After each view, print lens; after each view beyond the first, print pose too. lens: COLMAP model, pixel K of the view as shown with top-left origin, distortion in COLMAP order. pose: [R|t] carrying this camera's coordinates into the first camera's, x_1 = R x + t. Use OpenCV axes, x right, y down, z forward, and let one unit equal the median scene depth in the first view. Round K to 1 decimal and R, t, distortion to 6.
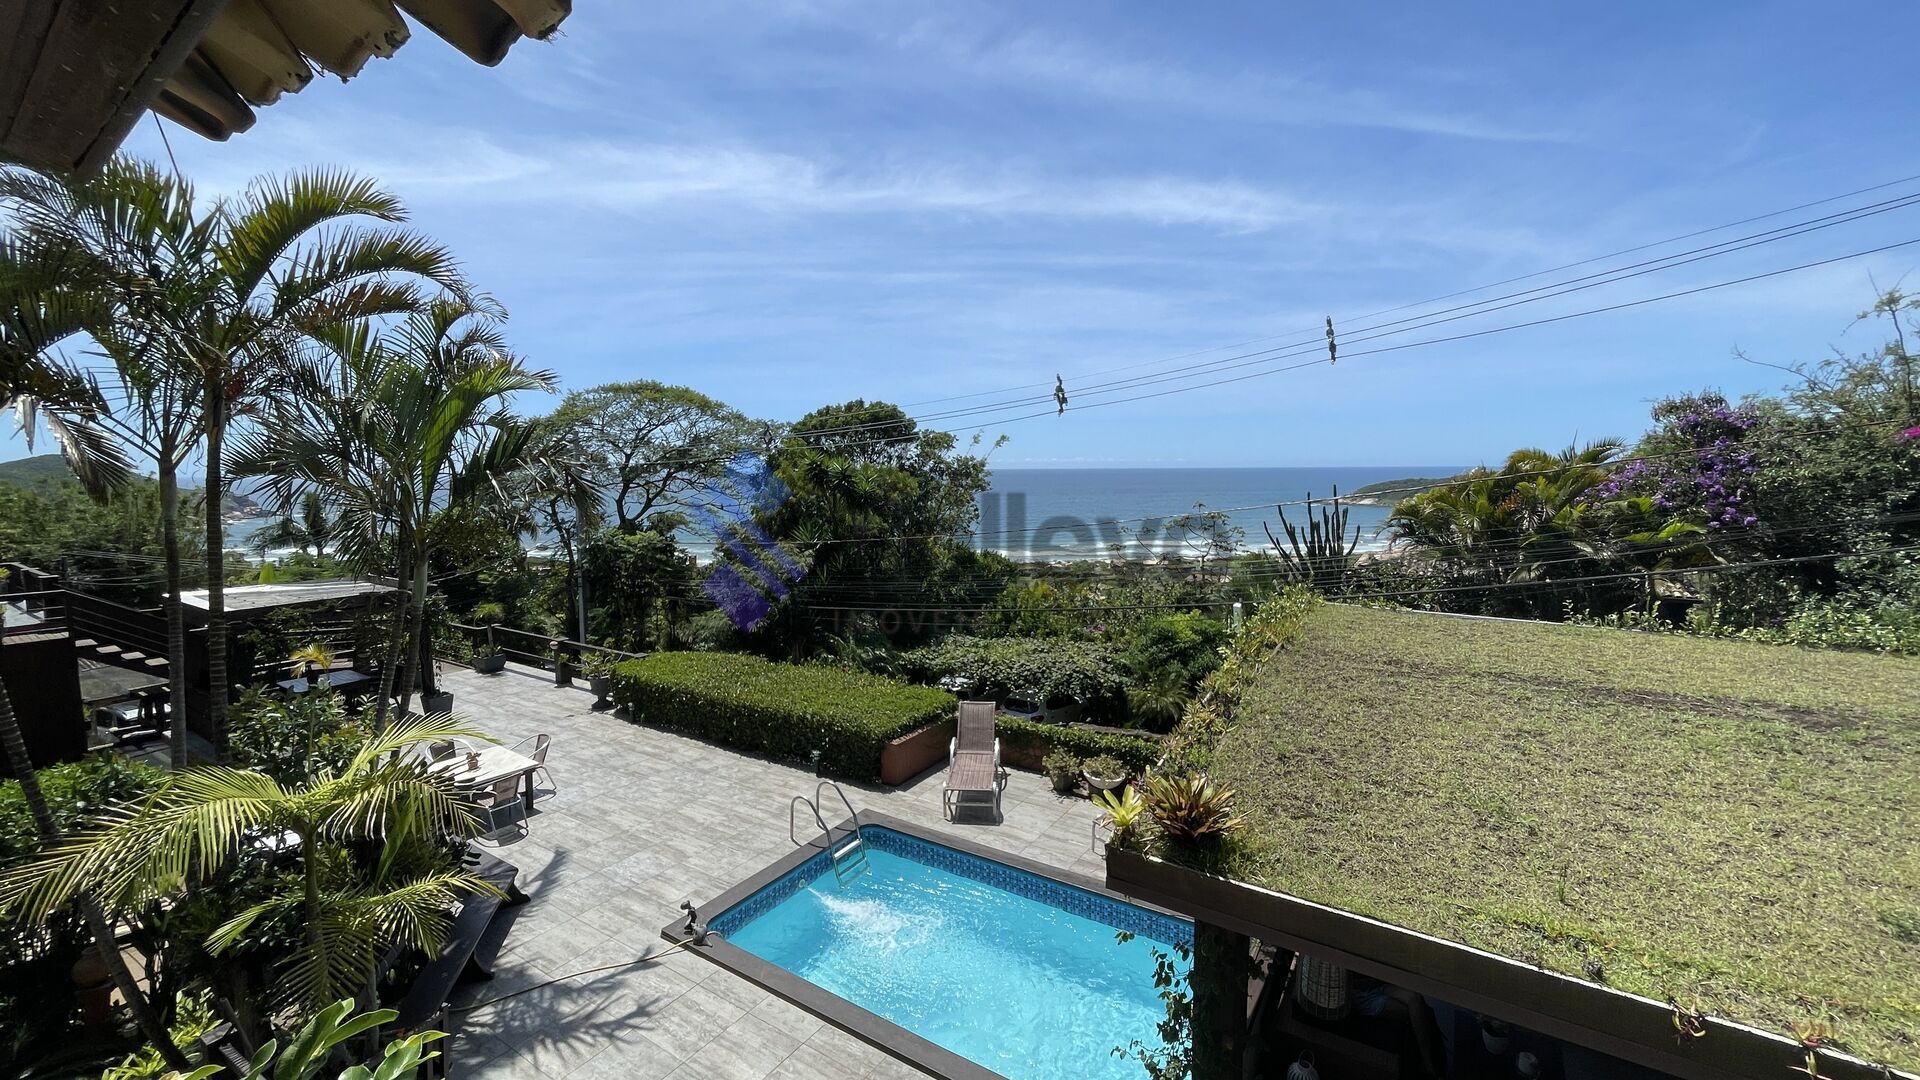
lens RADIAL K [[778.7, 0, 960.0], [0, 778.7, 540.0], [0, 0, 1]] dist [-0.001075, -0.000063]
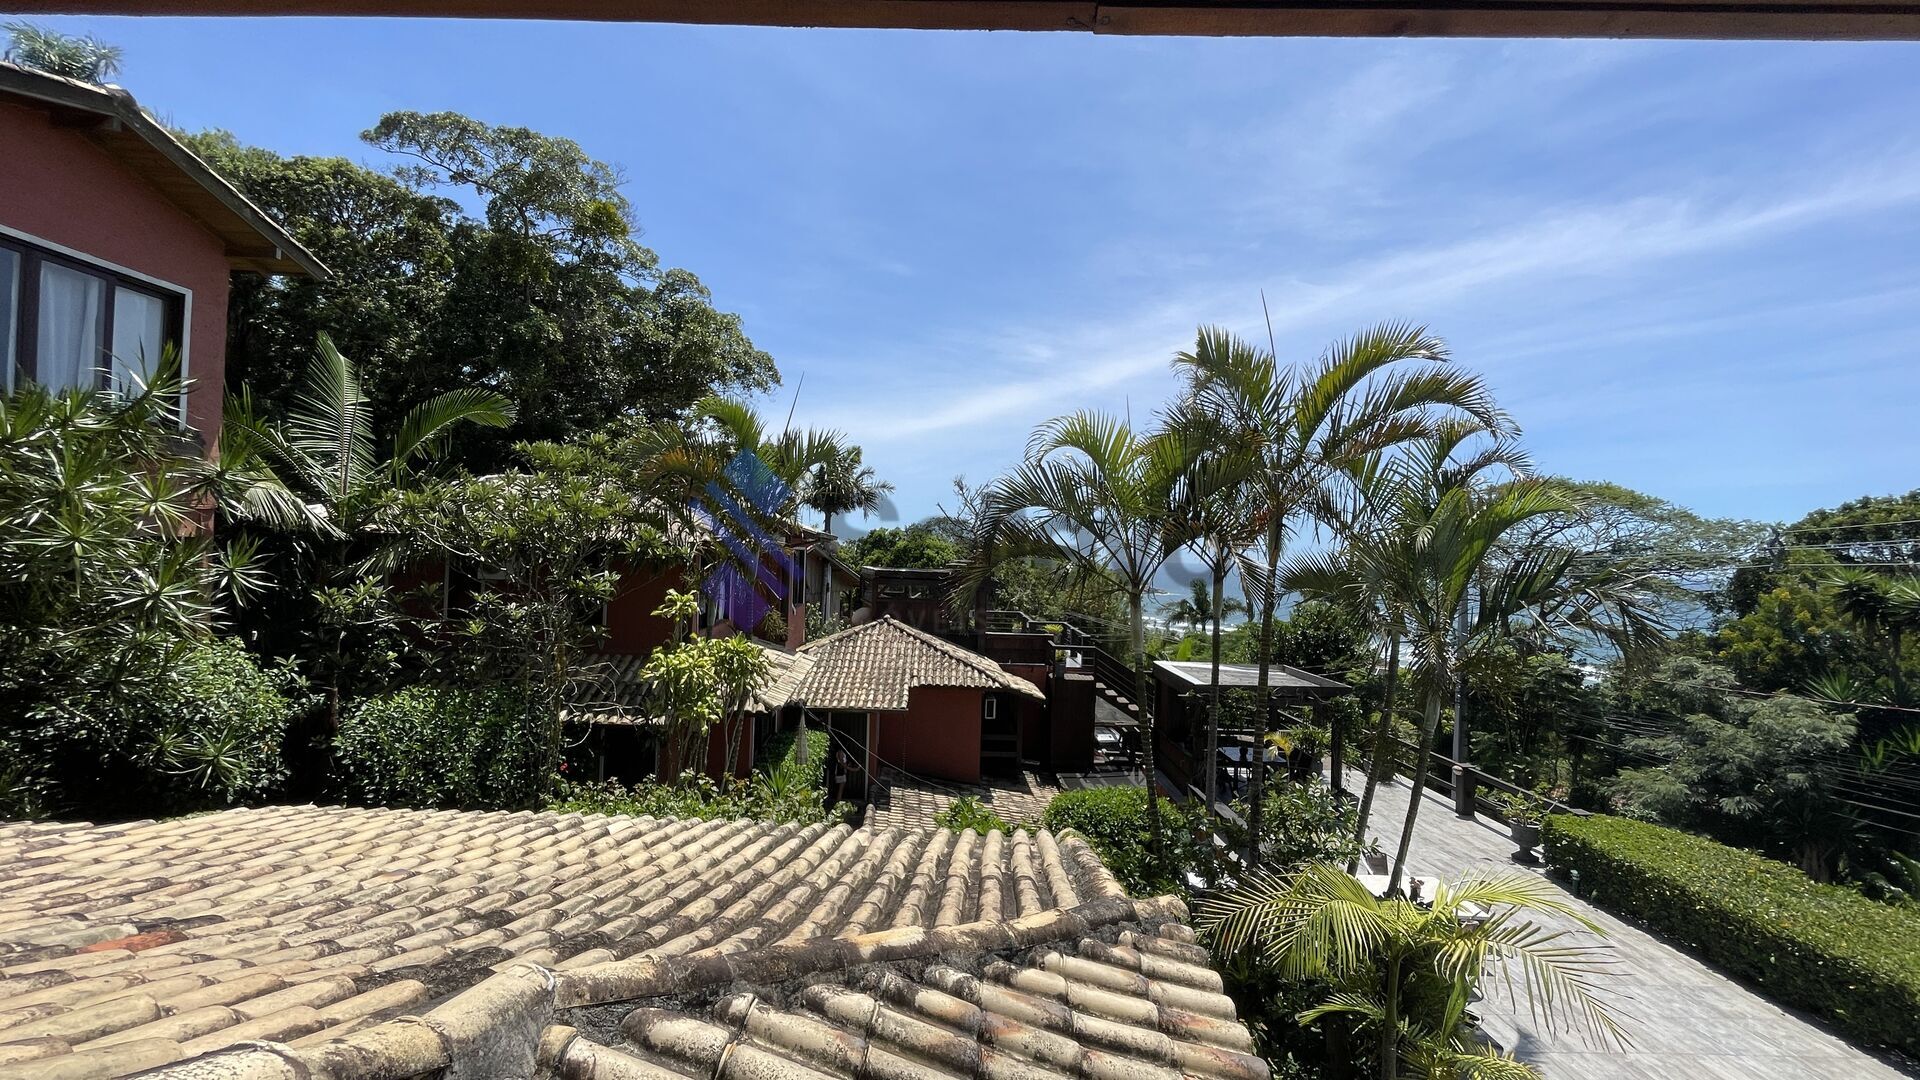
lens RADIAL K [[781.1, 0, 960.0], [0, 781.1, 540.0], [0, 0, 1]] dist [0.001400, -0.000163]
pose [[0.563594, 0.010591, -0.825984, -0.092058], [-0.110696, 0.991867, -0.062814, -0.012051], [0.818601, 0.126835, 0.560183, -0.035807]]
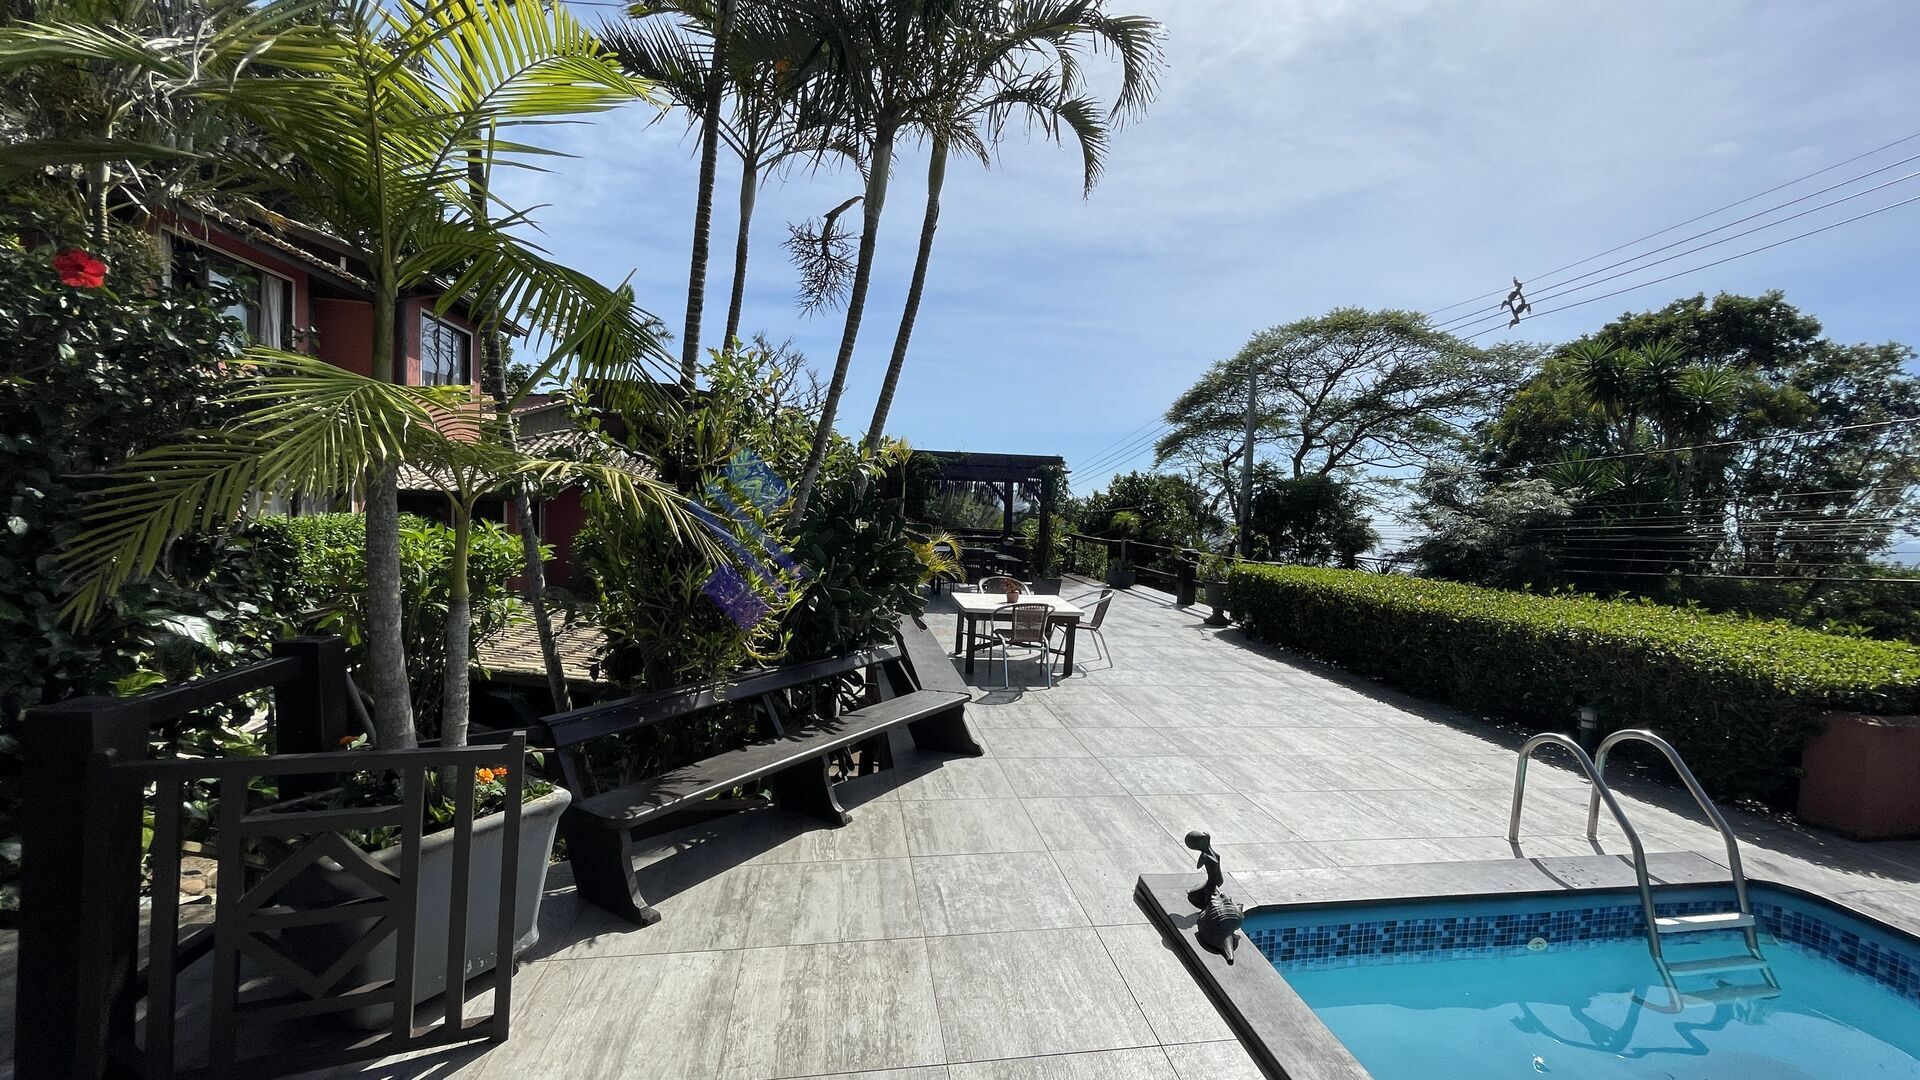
lens RADIAL K [[790.0, 0, 960.0], [0, 790.0, 540.0], [0, 0, 1]] dist [0.002135, 0.000264]
pose [[0.667403, 0.074356, -0.740975, -0.064682], [-0.112209, 0.993684, -0.001353, 0.148199], [0.736195, 0.084048, 0.671531, 0.280025]]
